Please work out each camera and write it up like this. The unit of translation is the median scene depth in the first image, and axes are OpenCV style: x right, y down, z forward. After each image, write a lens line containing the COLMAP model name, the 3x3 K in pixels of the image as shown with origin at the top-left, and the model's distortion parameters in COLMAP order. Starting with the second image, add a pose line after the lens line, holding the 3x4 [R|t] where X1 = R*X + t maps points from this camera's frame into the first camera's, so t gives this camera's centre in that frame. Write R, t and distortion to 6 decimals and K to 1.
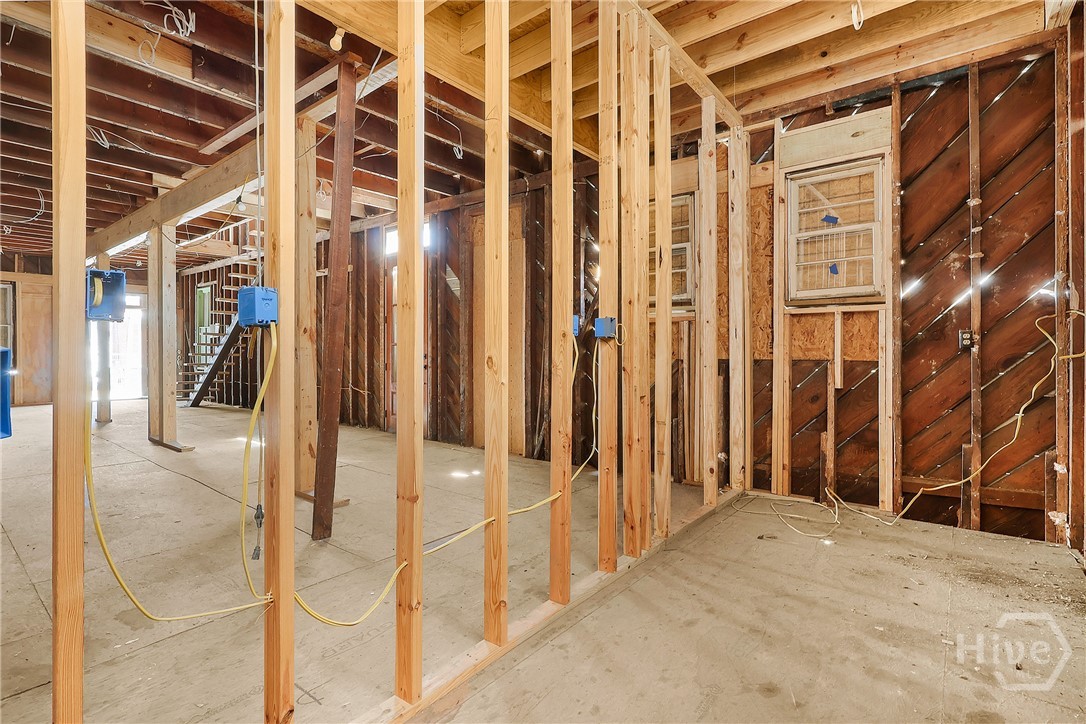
lens RADIAL K [[516.3, 0, 535.1], [0, 516.3, 362.0], [0, 0, 1]] dist [0.001820, -0.001115]
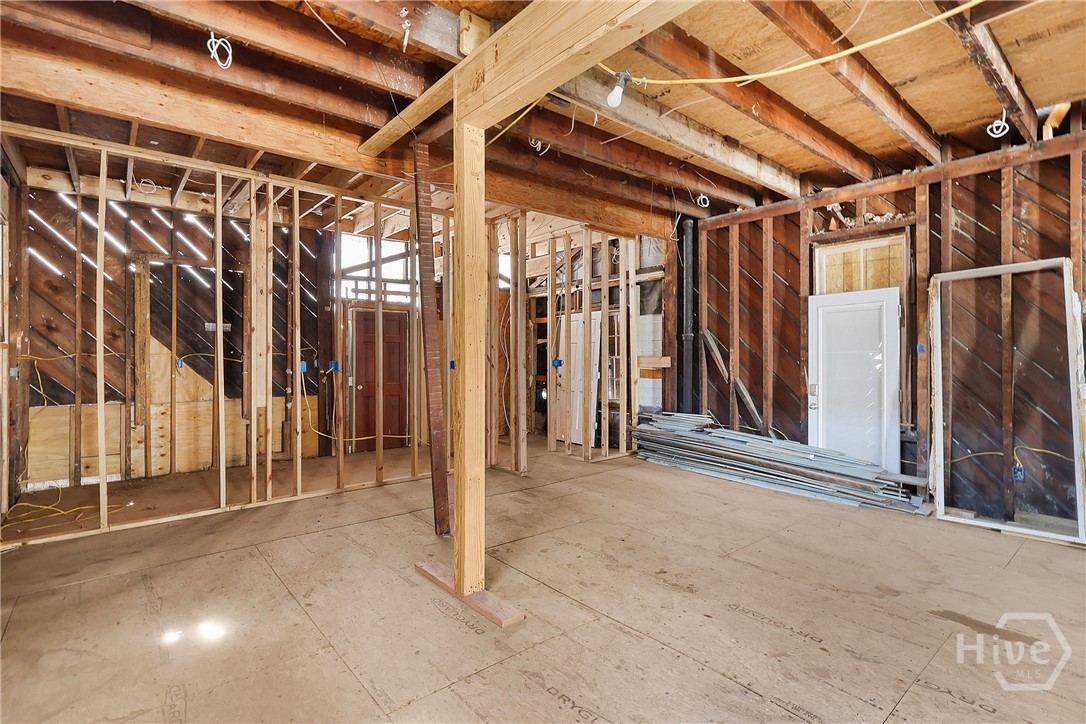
lens RADIAL K [[516.3, 0, 533.6], [0, 516.3, 361.4], [0, 0, 1]] dist [0.001820, -0.001115]
pose [[-0.982136, -0.002412, 0.188156, -0.385801], [0.003658, 0.999484, 0.031909, -0.051215], [-0.188135, 0.032028, -0.981621, 0.970084]]
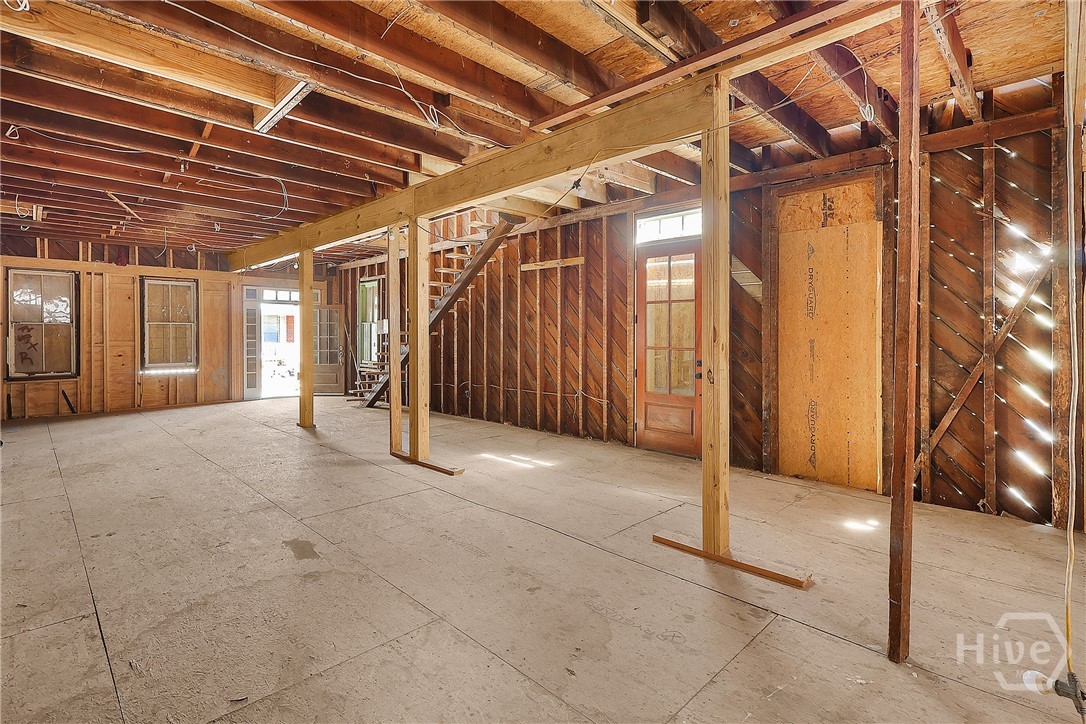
lens RADIAL K [[516.3, 0, 531.7], [0, 516.3, 343.4], [0, 0, 1]] dist [0.001820, -0.001115]
pose [[0.994379, -0.001360, -0.105867, -0.370938], [0.000615, 0.999975, -0.007072, -0.034811], [0.105874, 0.006967, 0.994355, 0.114015]]
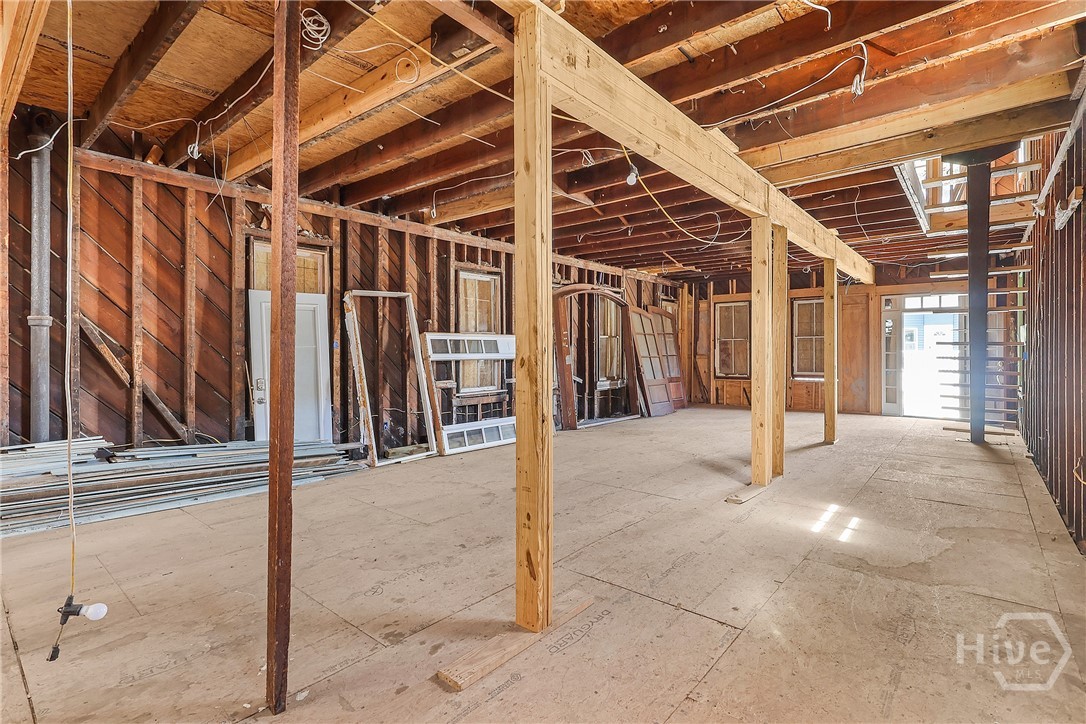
lens RADIAL K [[516.3, 0, 549.6], [0, 516.3, 347.9], [0, 0, 1]] dist [0.001820, -0.001115]
pose [[-0.006491, -0.005363, -0.999965, 0.091733], [-0.019999, 0.999786, -0.005233, -0.041928], [0.999779, 0.019964, -0.006597, 0.591136]]
